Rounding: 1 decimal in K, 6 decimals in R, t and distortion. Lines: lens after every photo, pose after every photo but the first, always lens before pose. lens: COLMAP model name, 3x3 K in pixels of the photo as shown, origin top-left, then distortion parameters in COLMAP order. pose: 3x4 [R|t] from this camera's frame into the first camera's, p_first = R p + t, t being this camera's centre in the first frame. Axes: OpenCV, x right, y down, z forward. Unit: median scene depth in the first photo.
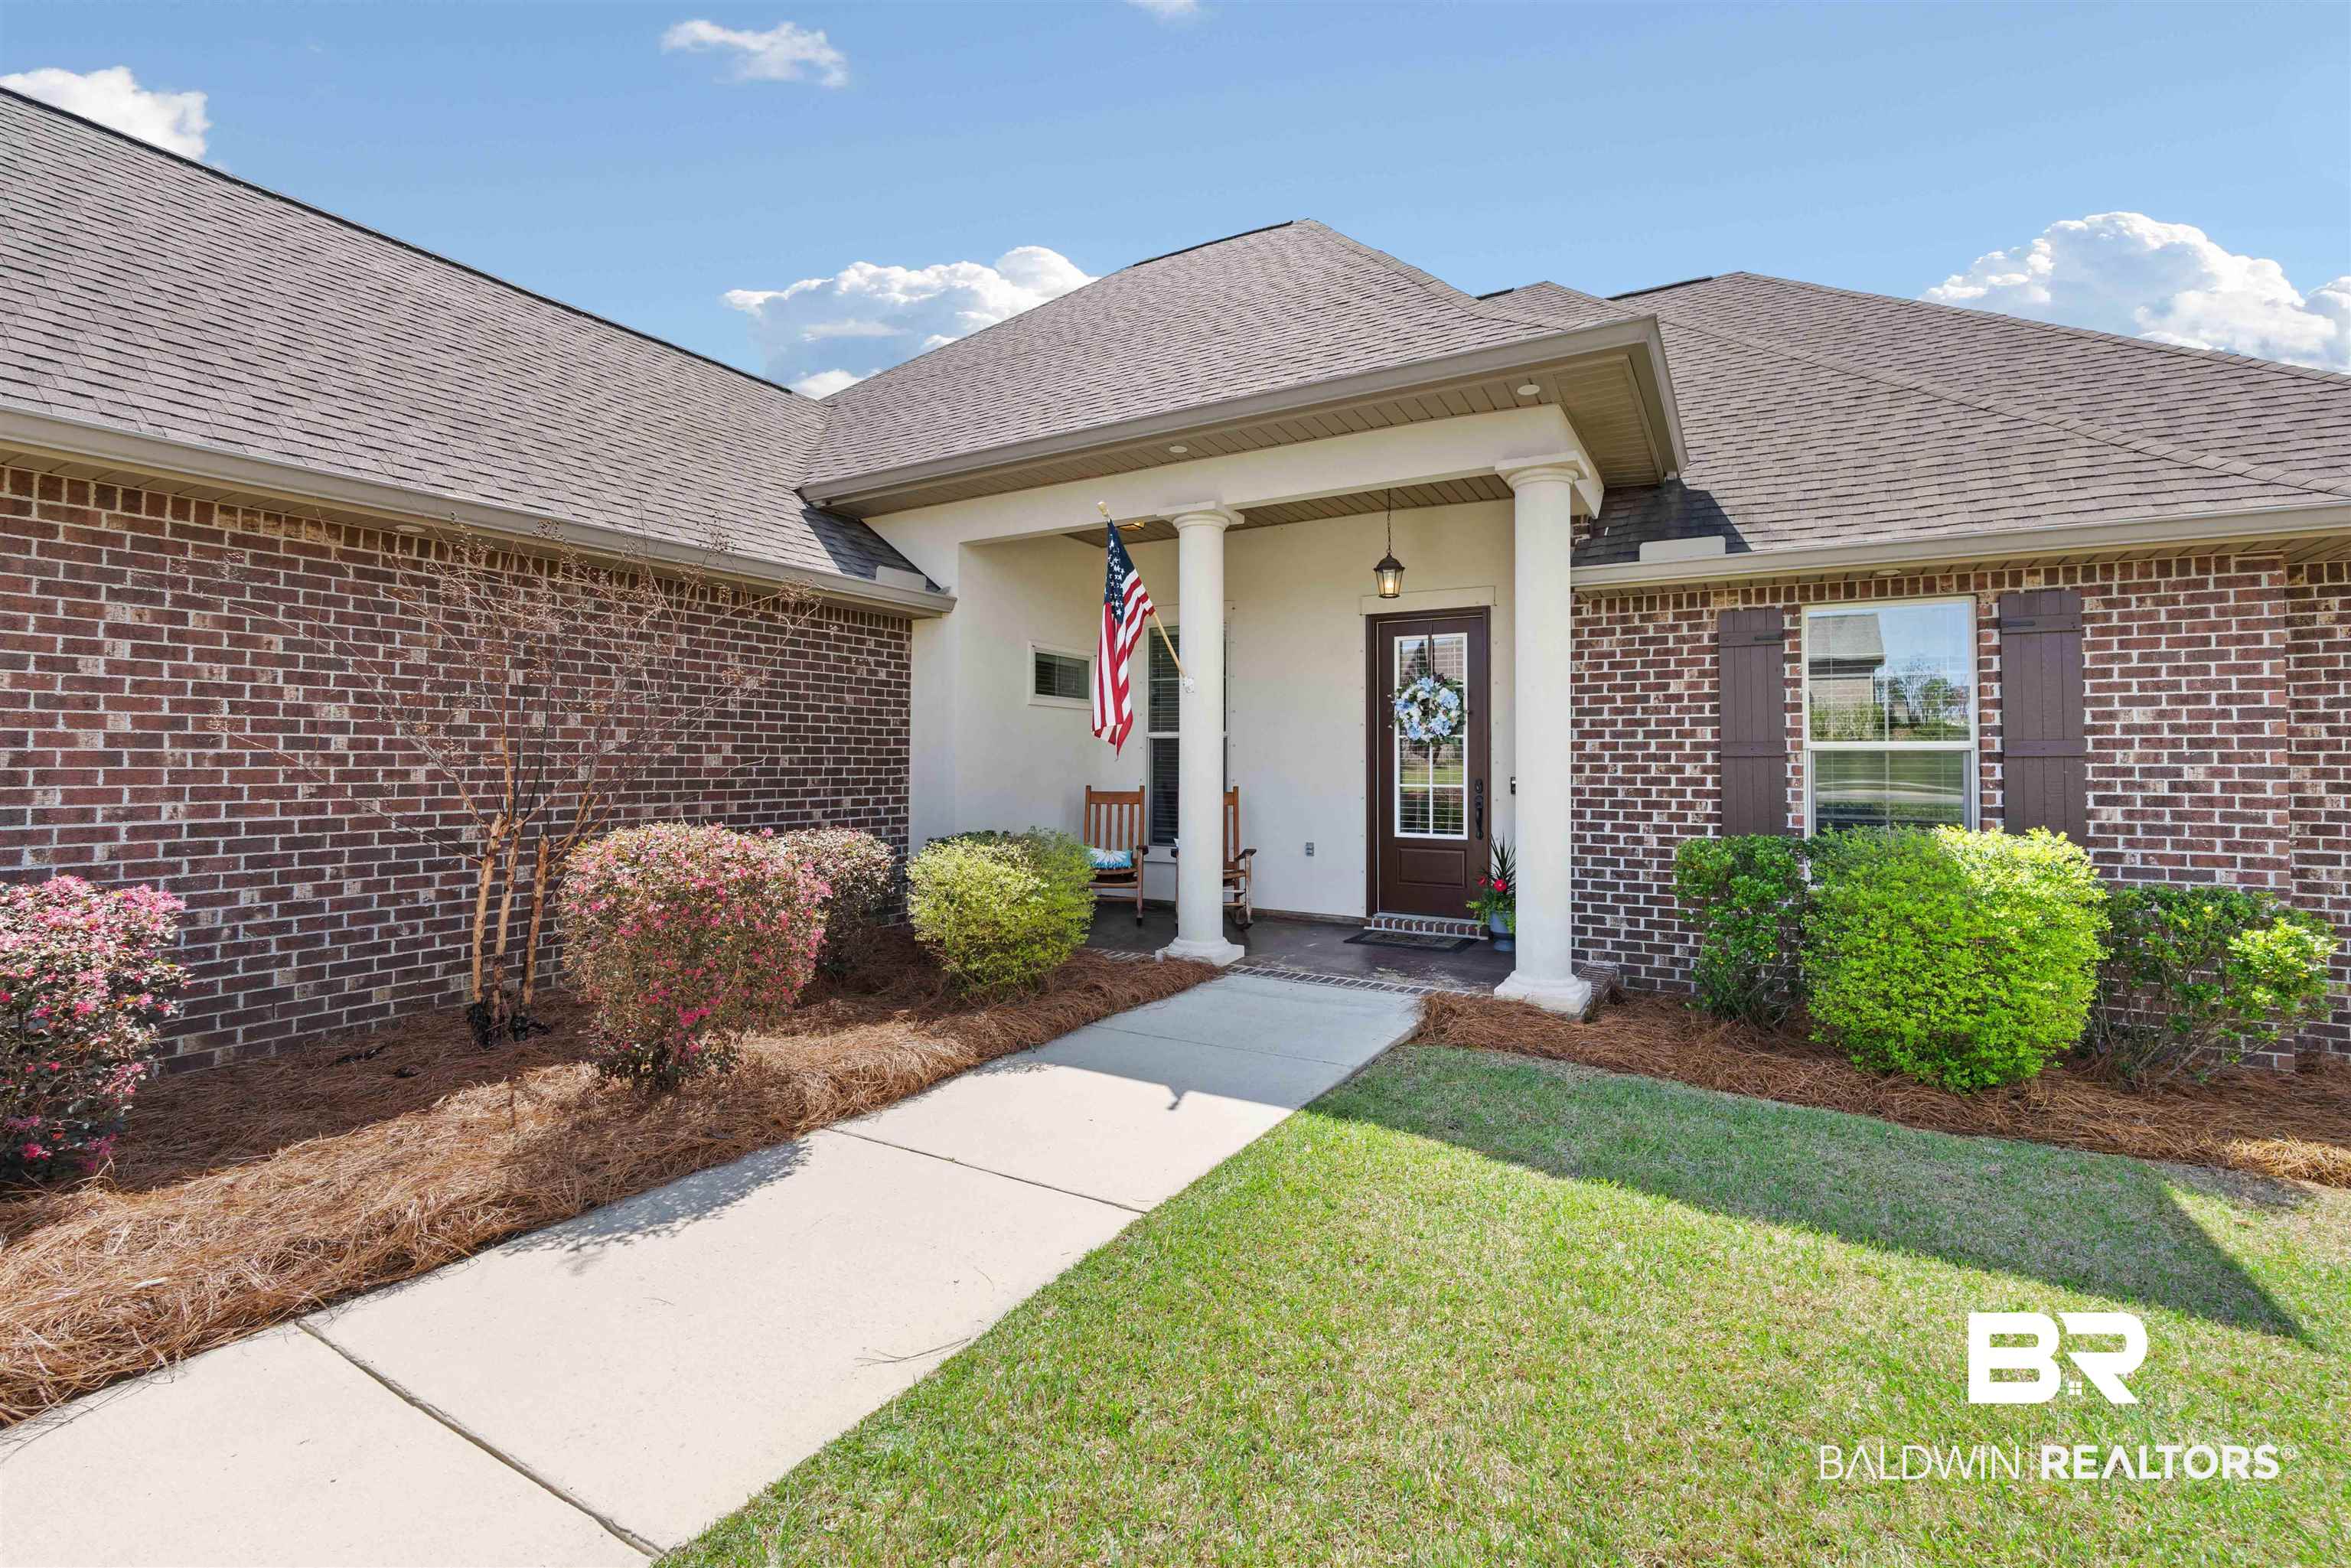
lens RADIAL K [[1032.0, 0, 1177.5], [0, 1032.0, 778.3], [0, 0, 1]] dist [-0.002368, 0.000193]
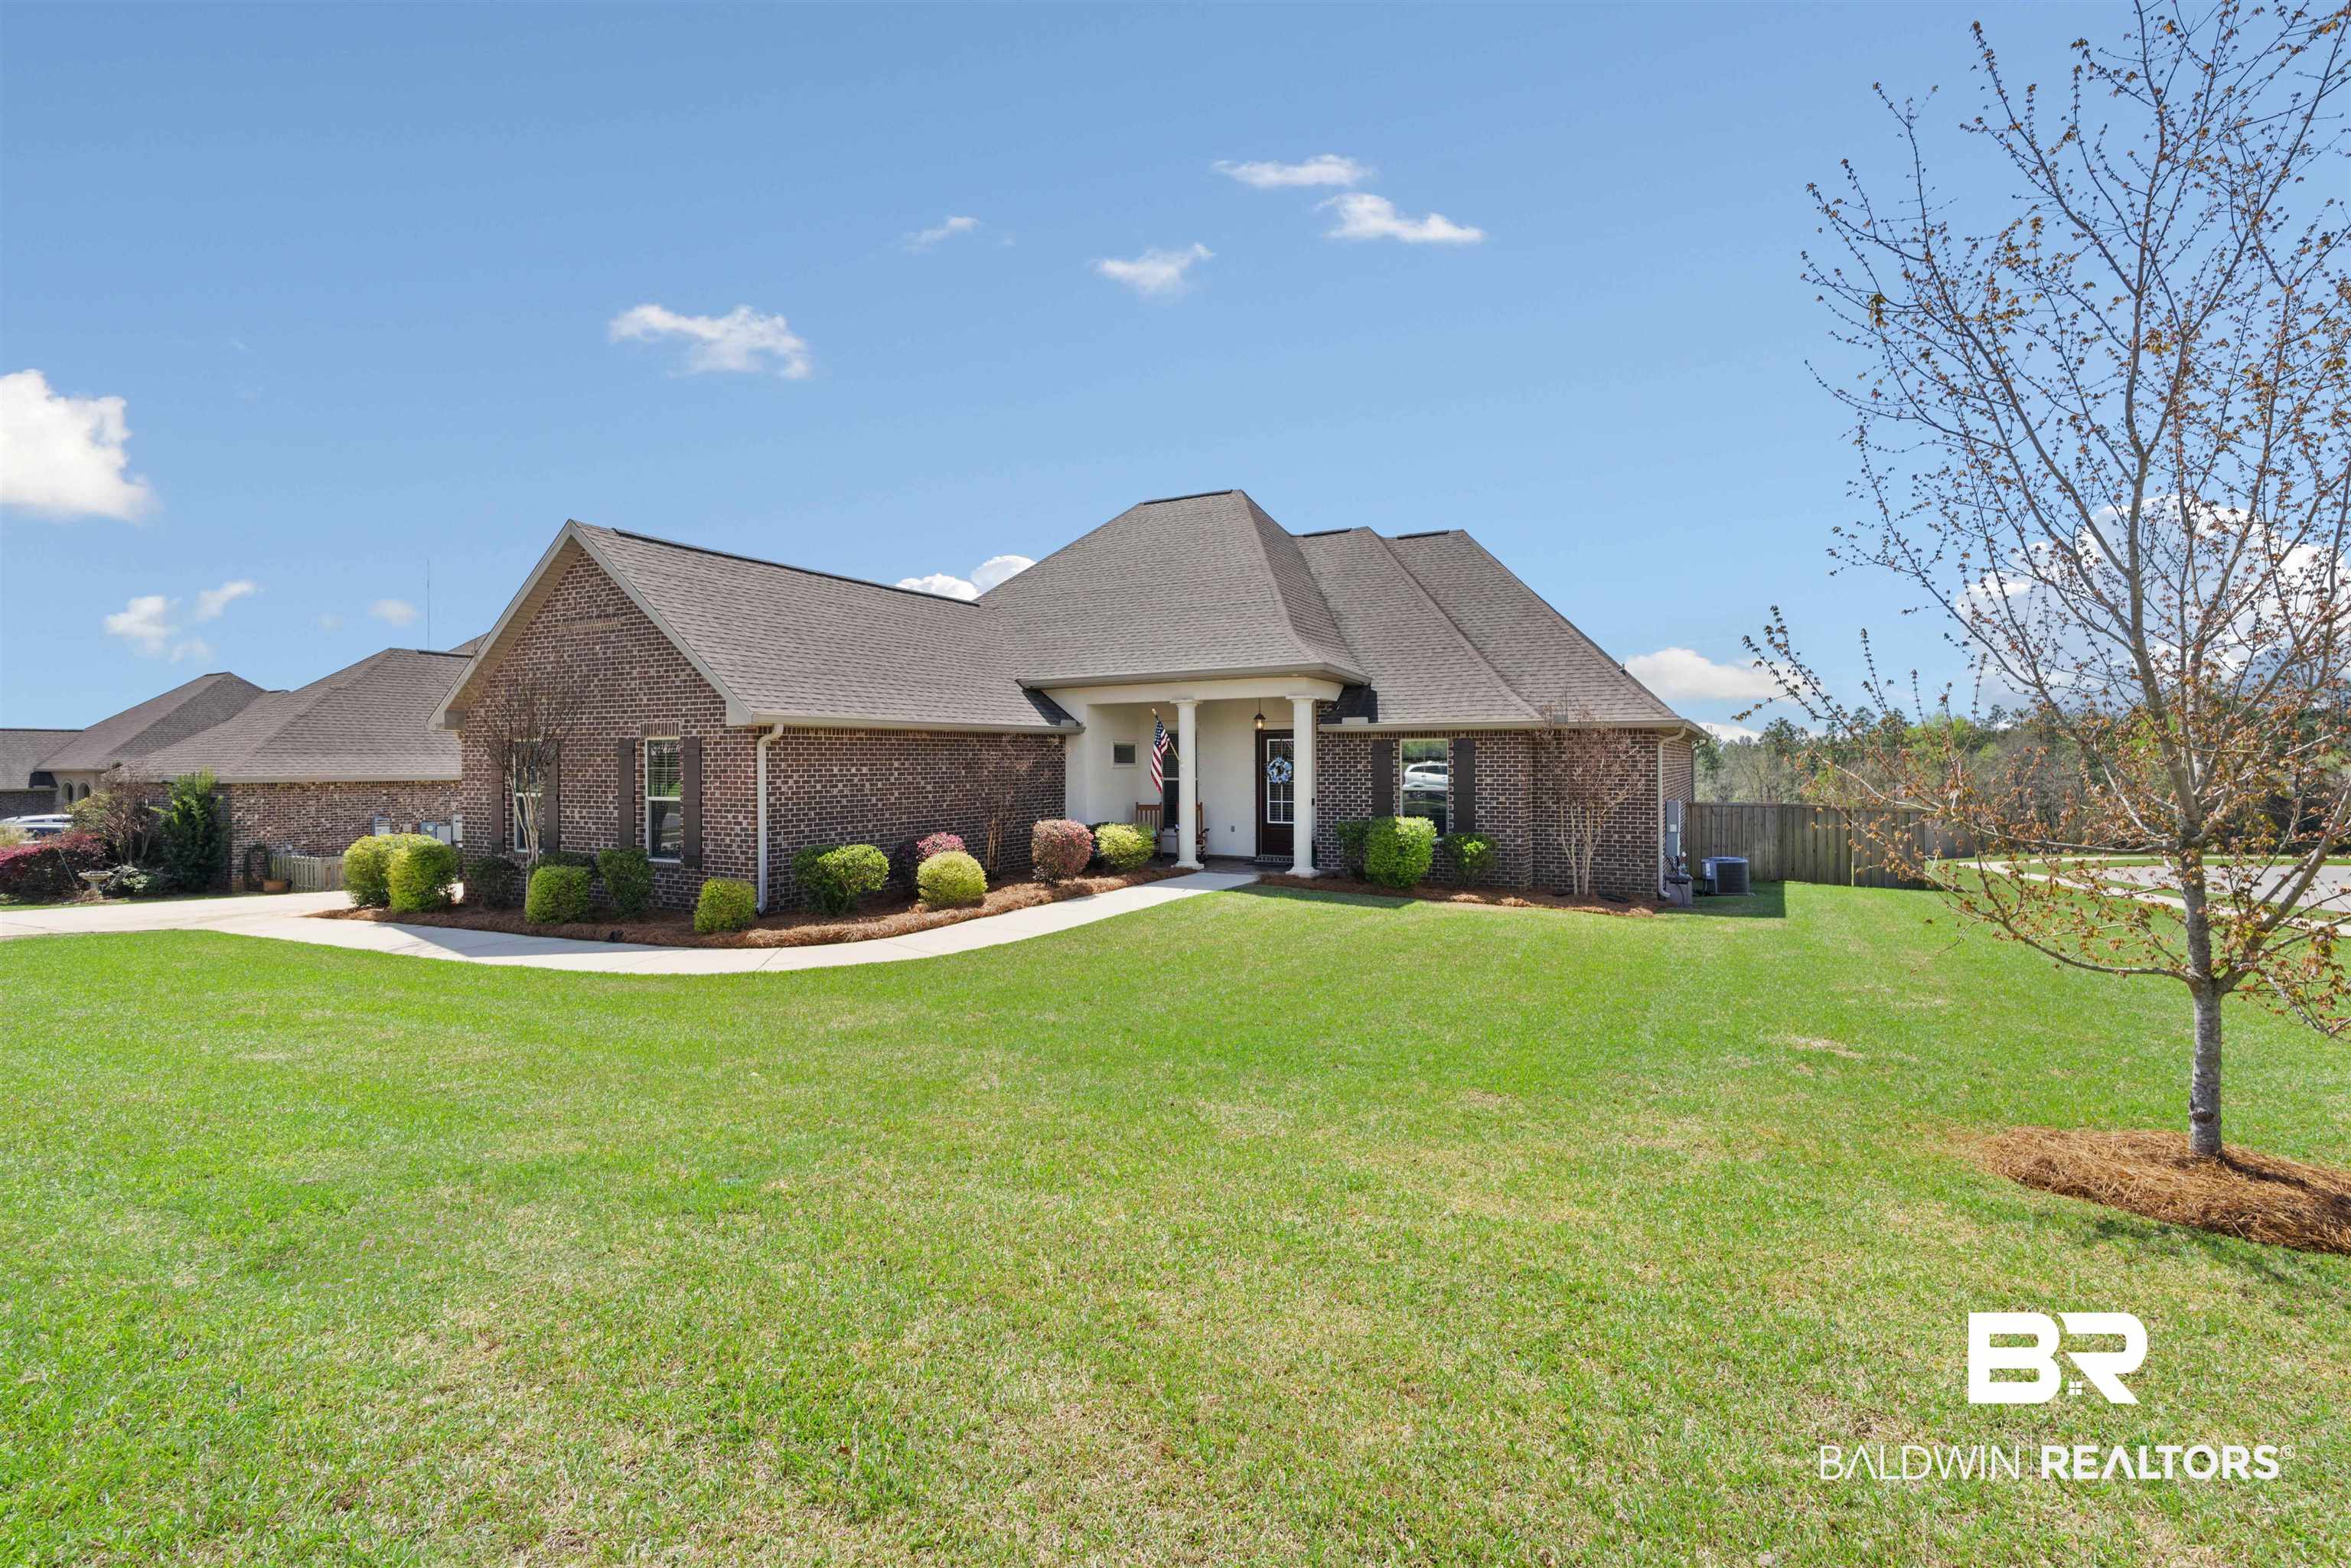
lens RADIAL K [[1032.0, 0, 1172.7], [0, 1032.0, 778.5], [0, 0, 1]] dist [-0.002368, 0.000193]
pose [[0.999778, -0.010396, 0.018307, -0.059458], [0.010331, 0.999940, 0.003648, -0.064931], [-0.018343, -0.003458, 0.999826, -1.555442]]
